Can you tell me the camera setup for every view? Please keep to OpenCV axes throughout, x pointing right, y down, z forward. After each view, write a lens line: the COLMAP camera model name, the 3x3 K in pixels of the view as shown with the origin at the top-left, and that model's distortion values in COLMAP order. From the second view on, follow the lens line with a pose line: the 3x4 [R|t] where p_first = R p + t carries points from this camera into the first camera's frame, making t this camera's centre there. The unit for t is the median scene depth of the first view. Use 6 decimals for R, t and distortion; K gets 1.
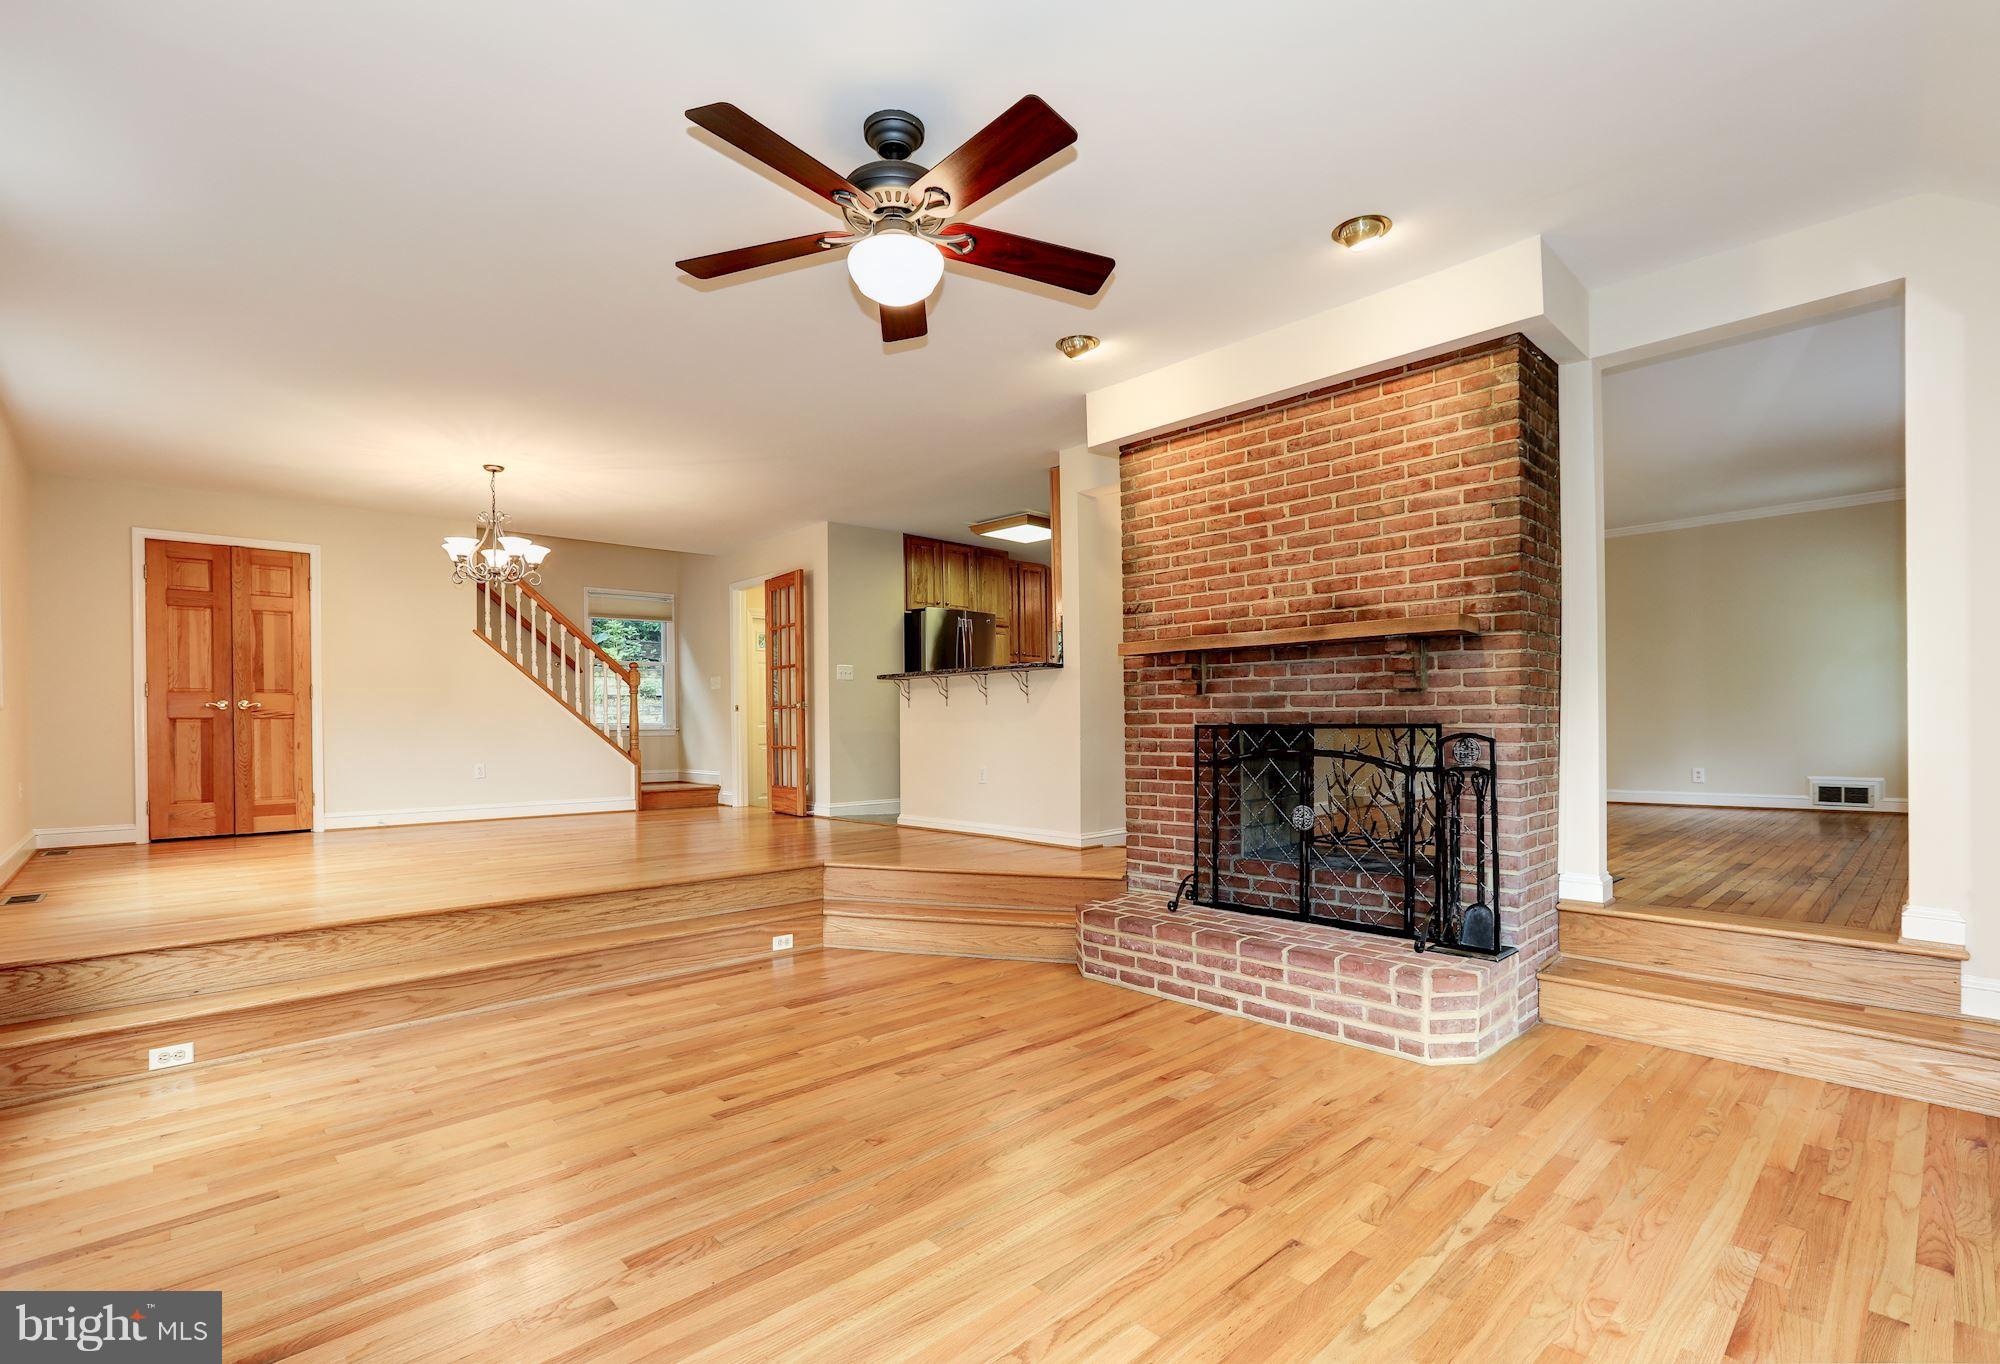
lens RADIAL K [[944.8, 0, 994.4], [0, 944.8, 723.7], [0, 0, 1]] dist [-0.035952, 0.000346]
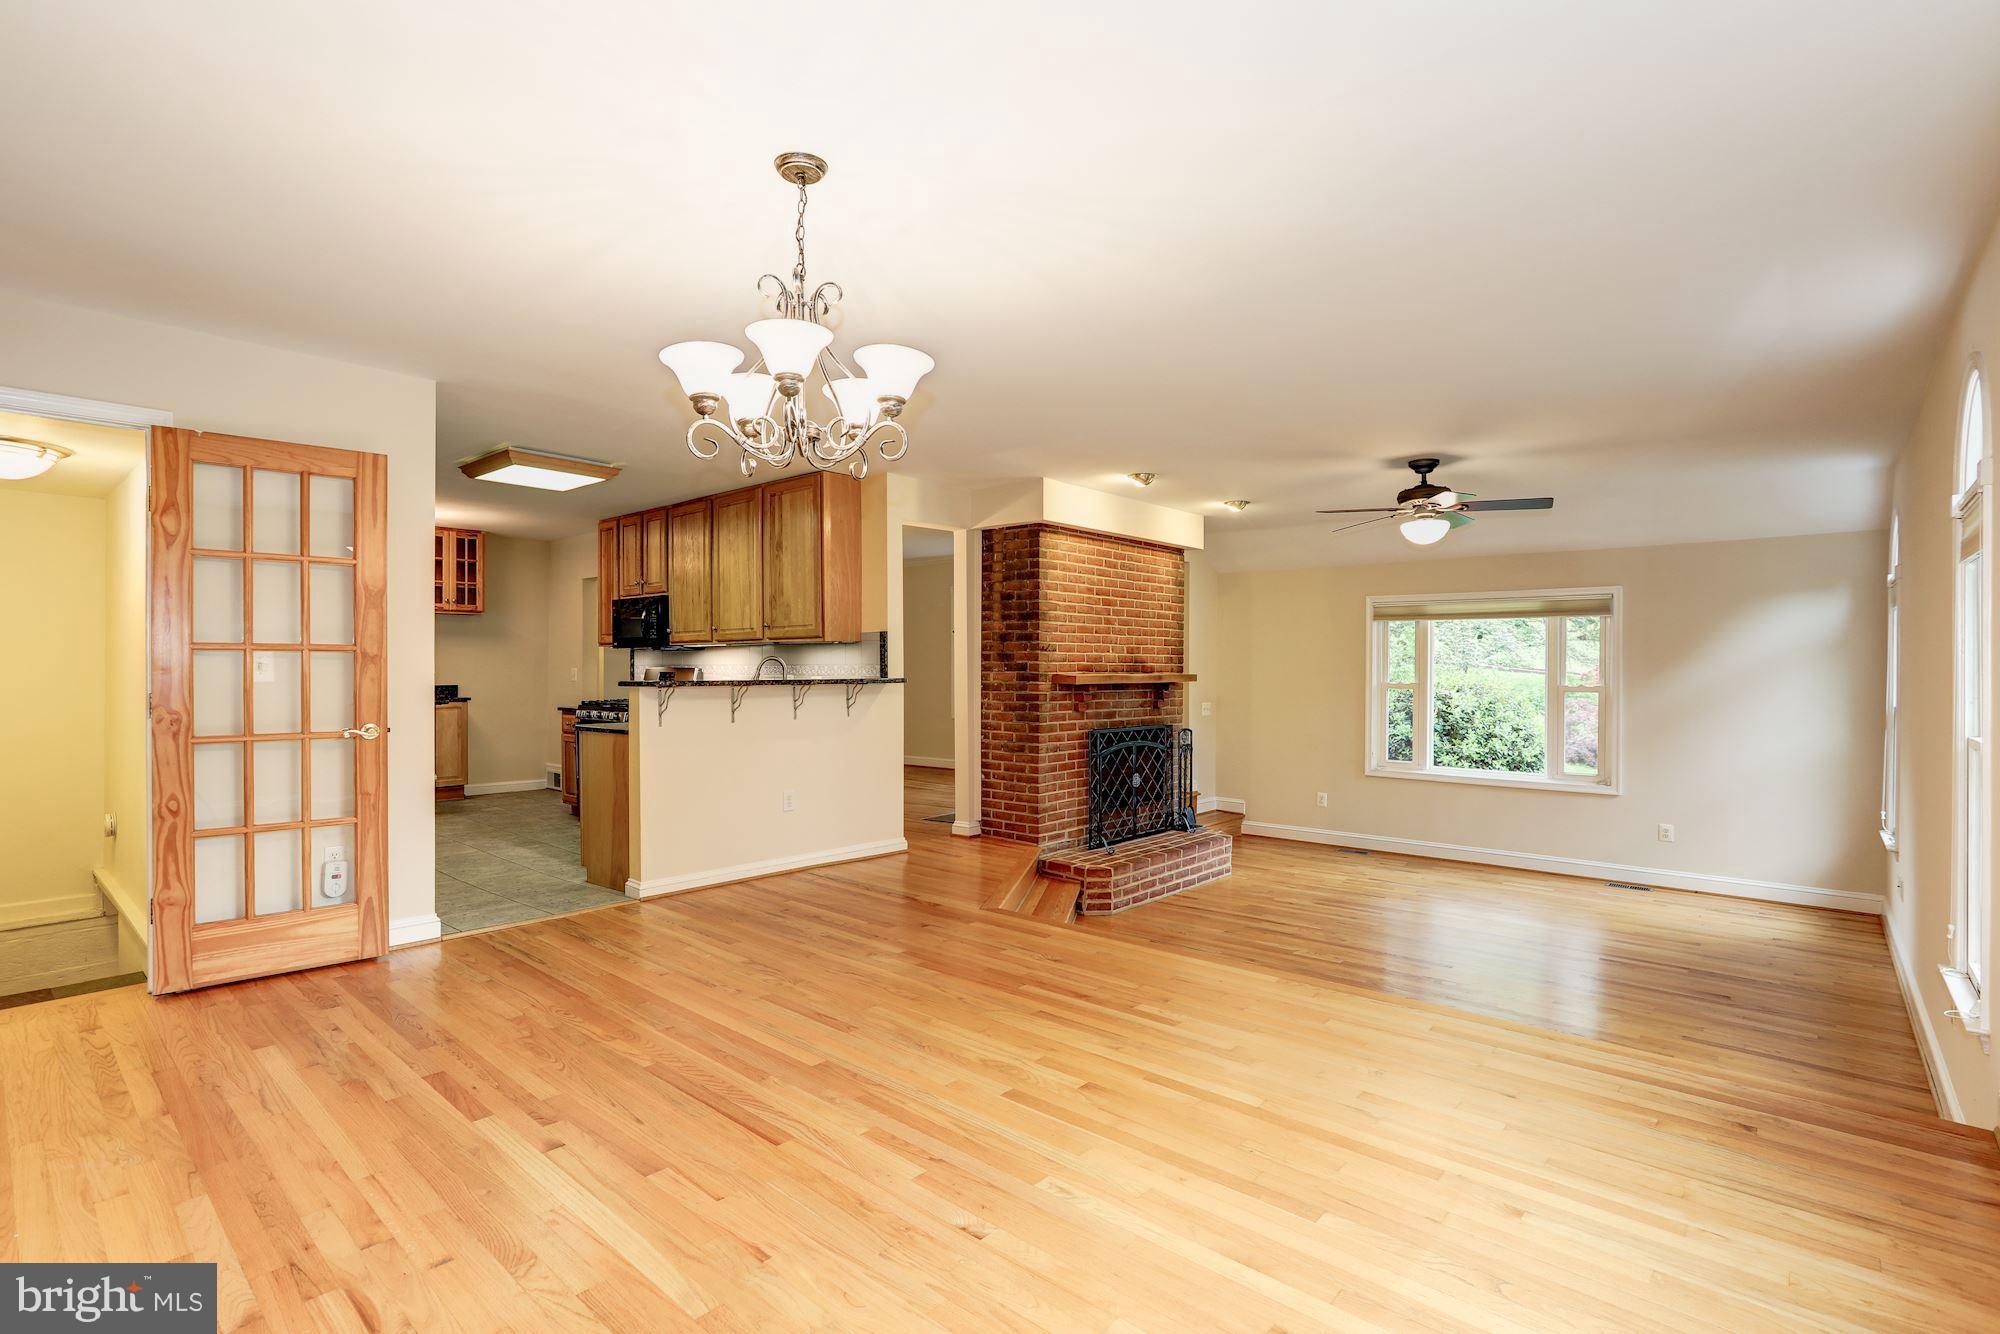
lens RADIAL K [[925.0, 0, 1000.0], [0, 925.0, 667.0], [0, 0, 1]] dist [-0.032609, 0.000228]
pose [[-0.099213, 0.010419, 0.995012, -0.843895], [-0.001060, 0.999944, -0.010576, -0.057943], [-0.995066, -0.002104, -0.099196, 0.871417]]
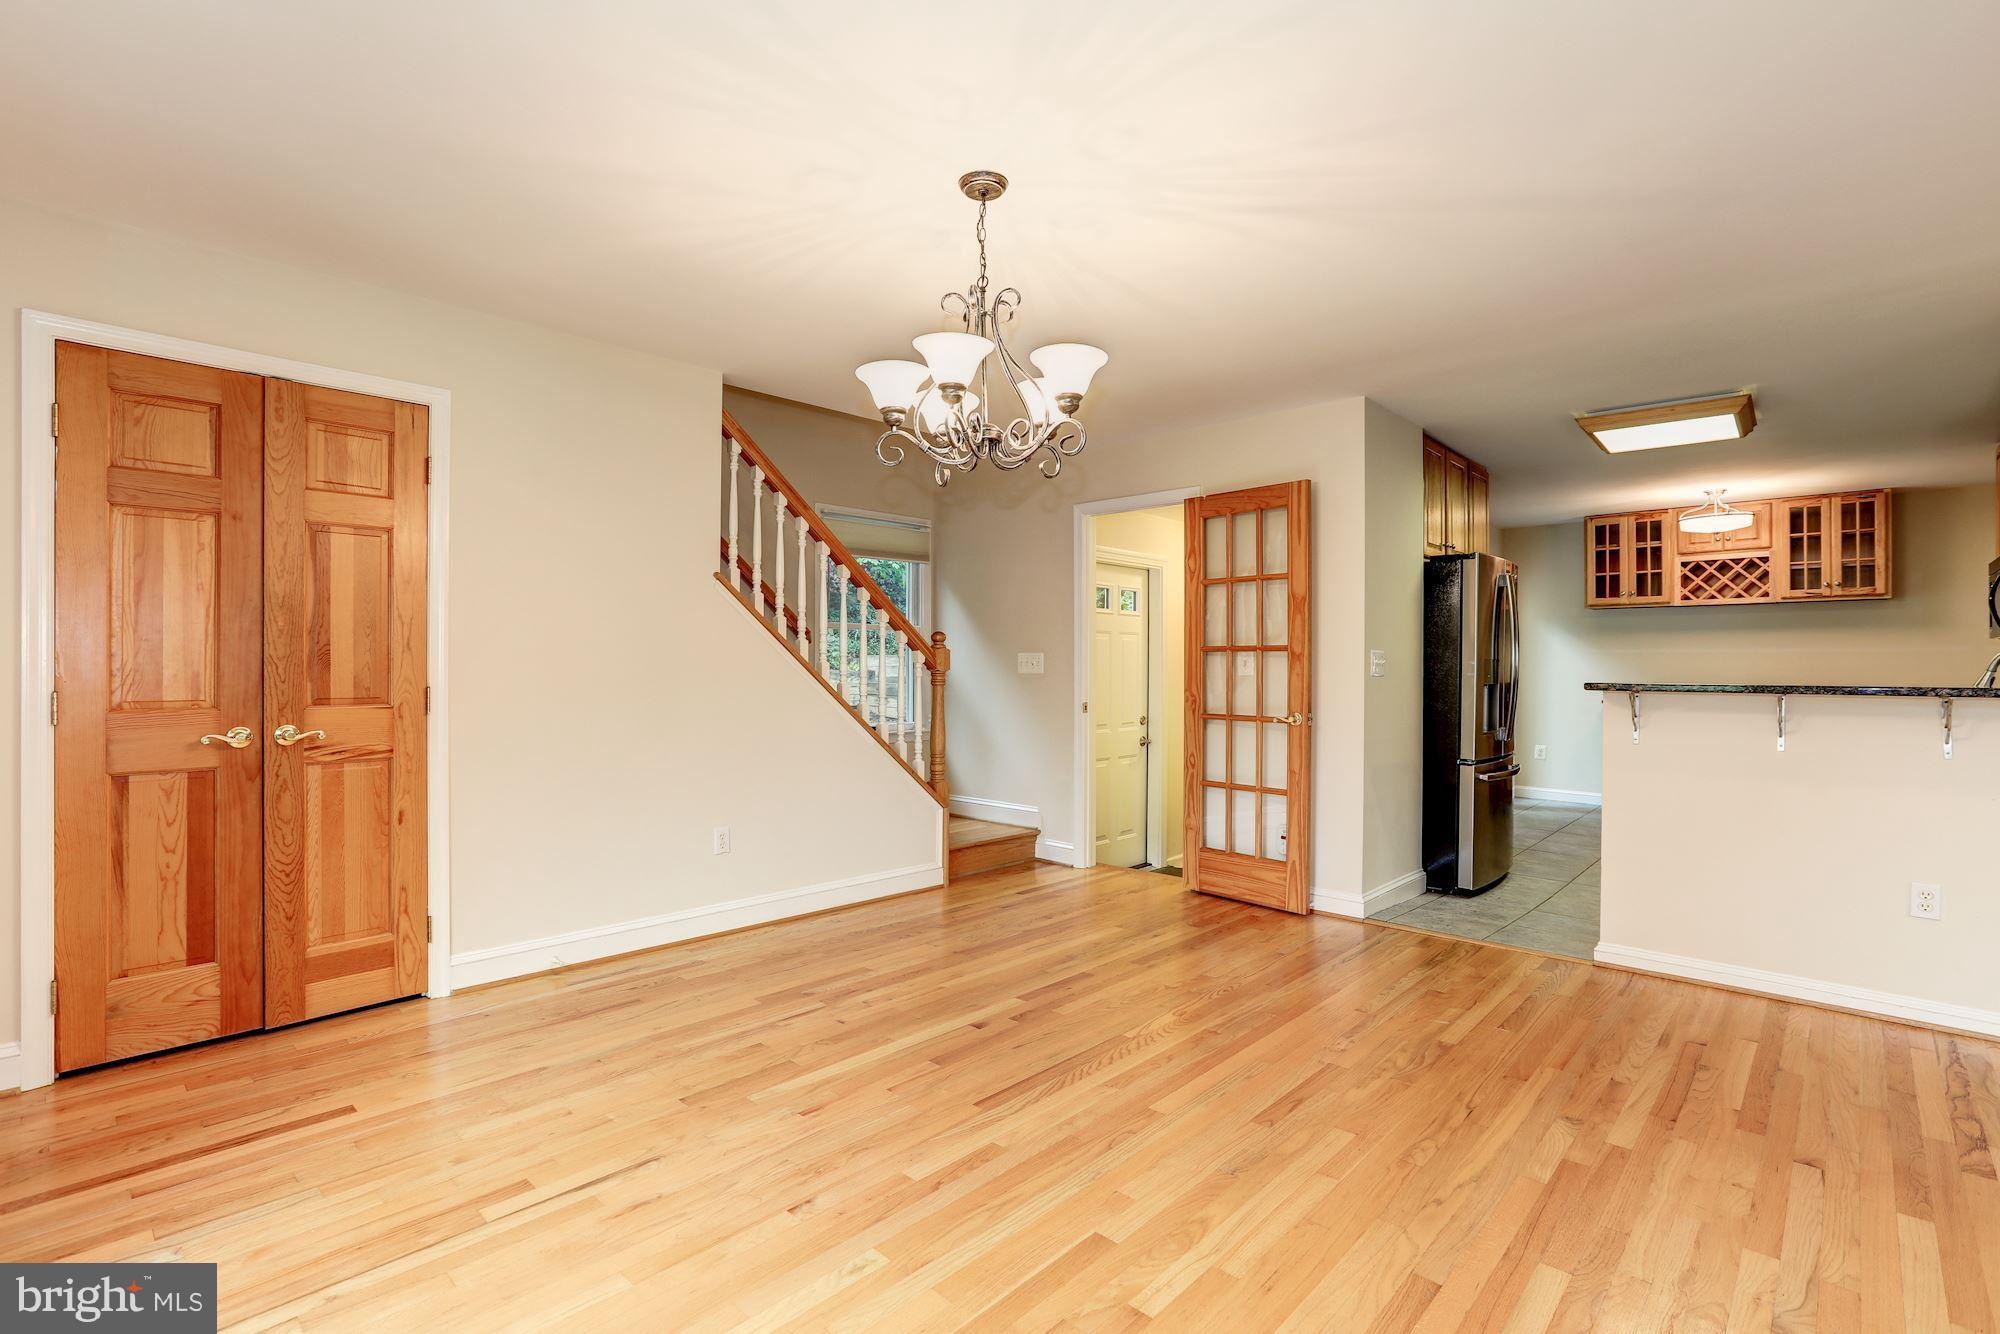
lens RADIAL K [[947.1, 0, 996.1], [0, 947.1, 659.1], [0, 0, 1]] dist [-0.019937, 0.000114]
pose [[0.998058, 0.014606, 0.060556, -0.508656], [-0.014327, 0.999885, -0.005031, -0.060601], [-0.060623, 0.004154, 0.998152, 0.537370]]
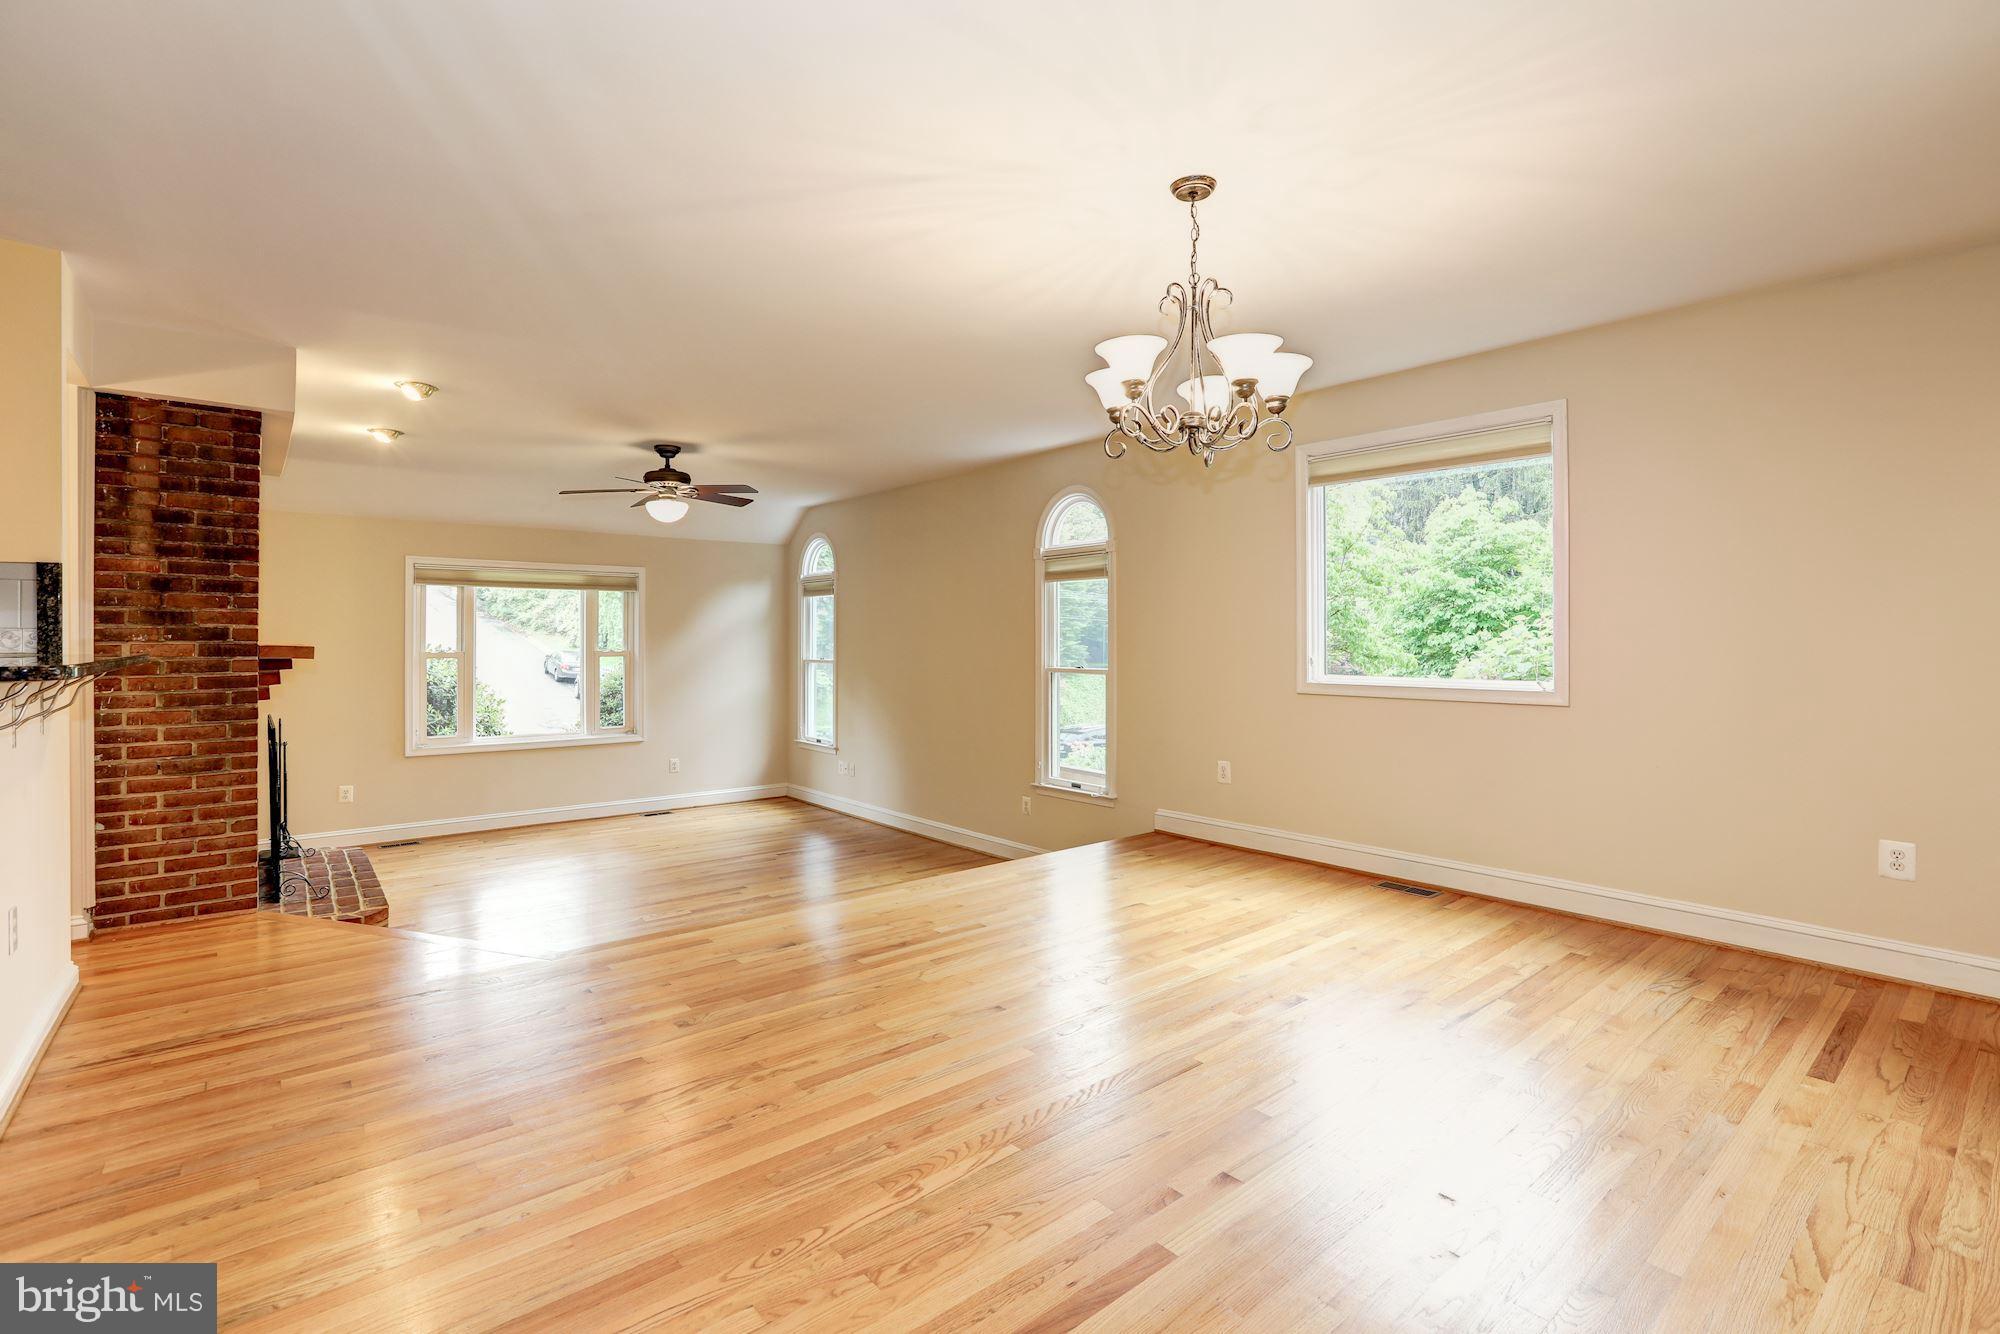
lens RADIAL K [[917.3, 0, 997.9], [0, 917.3, 629.5], [0, 0, 1]] dist [-0.017363, -0.000173]
pose [[-0.998150, 0.010334, 0.059913, -0.430958], [0.009833, 0.999914, -0.008648, -0.061011], [-0.059997, -0.008043, -0.998166, 1.308368]]
